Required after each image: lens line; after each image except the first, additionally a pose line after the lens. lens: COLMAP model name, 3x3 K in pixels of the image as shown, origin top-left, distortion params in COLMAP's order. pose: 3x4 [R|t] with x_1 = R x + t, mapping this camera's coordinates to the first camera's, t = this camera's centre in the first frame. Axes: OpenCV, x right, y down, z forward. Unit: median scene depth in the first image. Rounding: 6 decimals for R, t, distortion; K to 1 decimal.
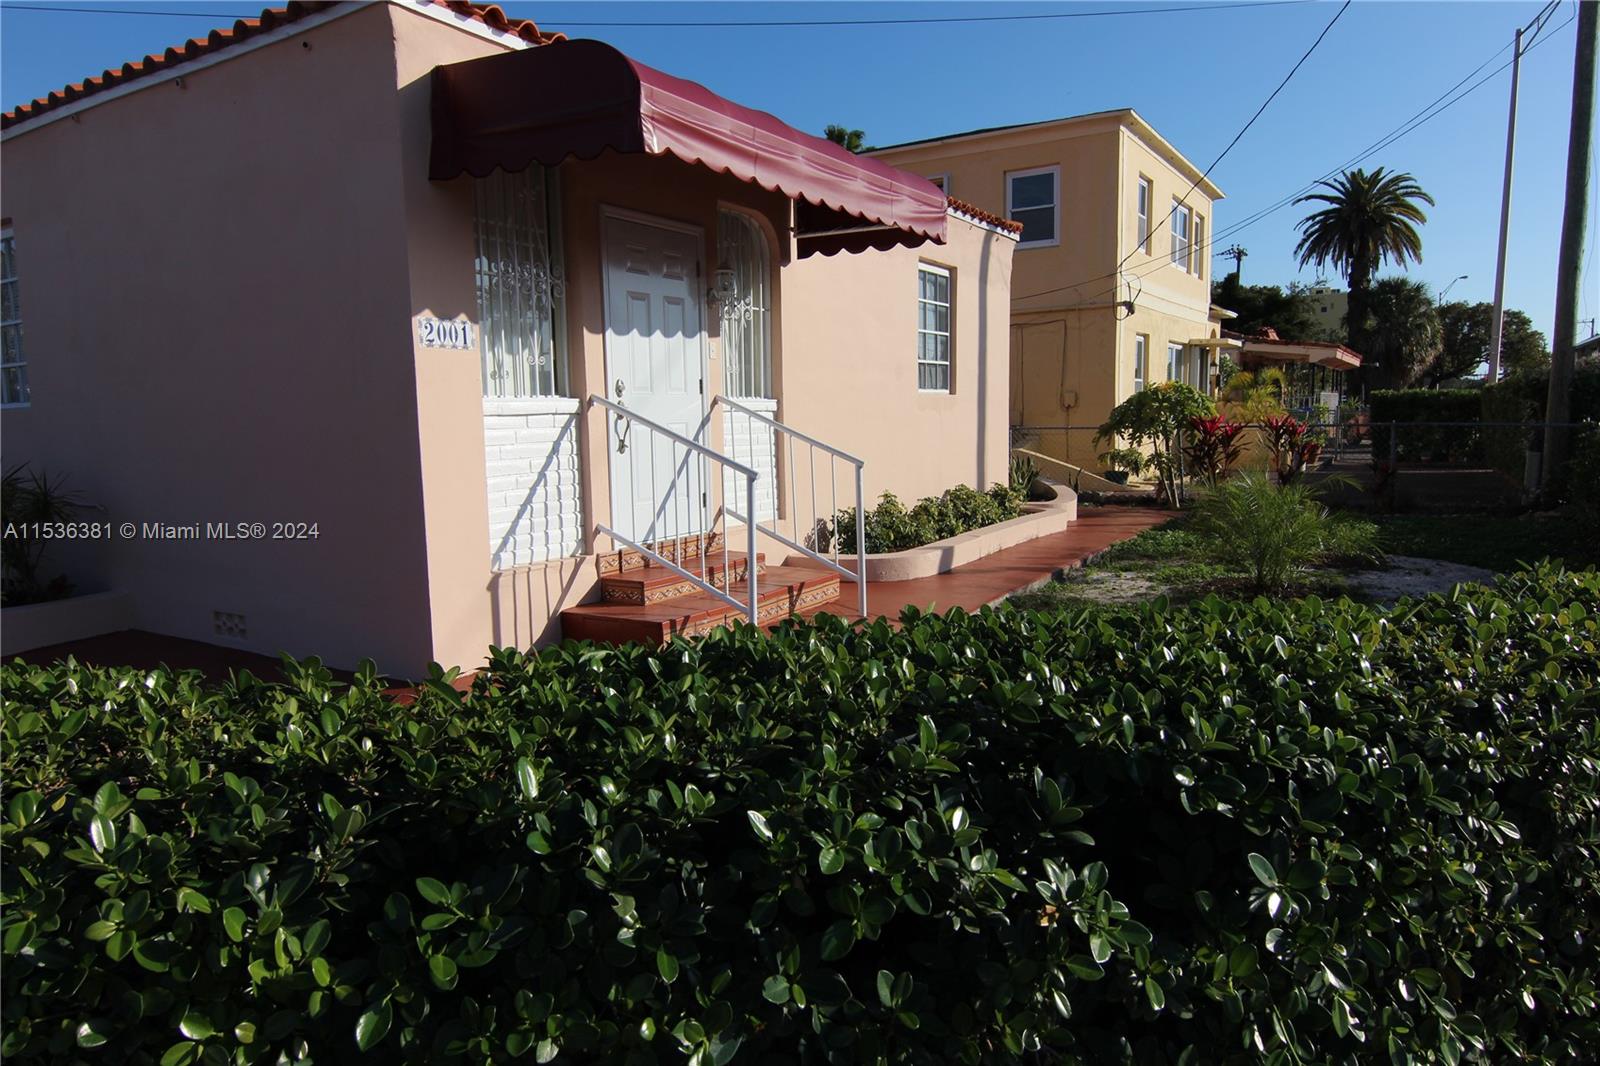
lens RADIAL K [[1013.8, 0, 796.9], [0, 1013.8, 537.8], [0, 0, 1]] dist [0.002718, -0.022973]
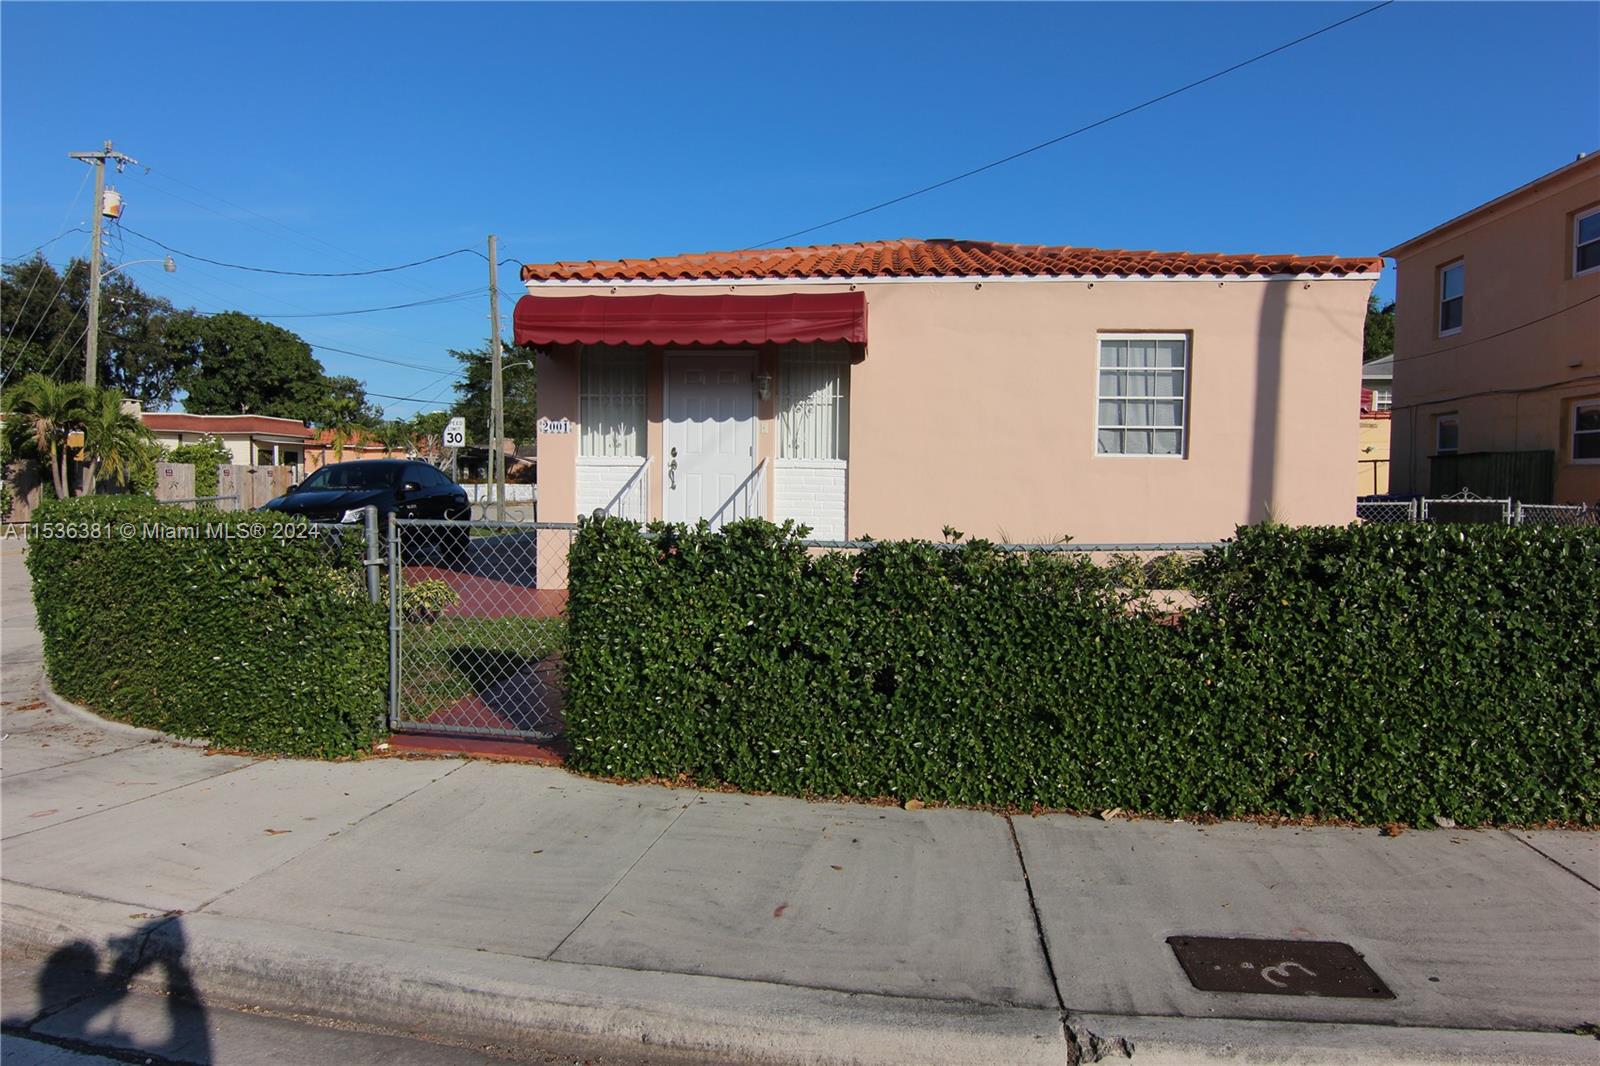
lens RADIAL K [[1013.8, 0, 796.9], [0, 1013.8, 537.8], [0, 0, 1]] dist [0.002718, -0.022973]
pose [[0.432281, 0.084463, -0.897775, 1.125989], [-0.131444, 0.990872, 0.029931, -0.062442], [0.892108, 0.105068, 0.439437, 0.333945]]
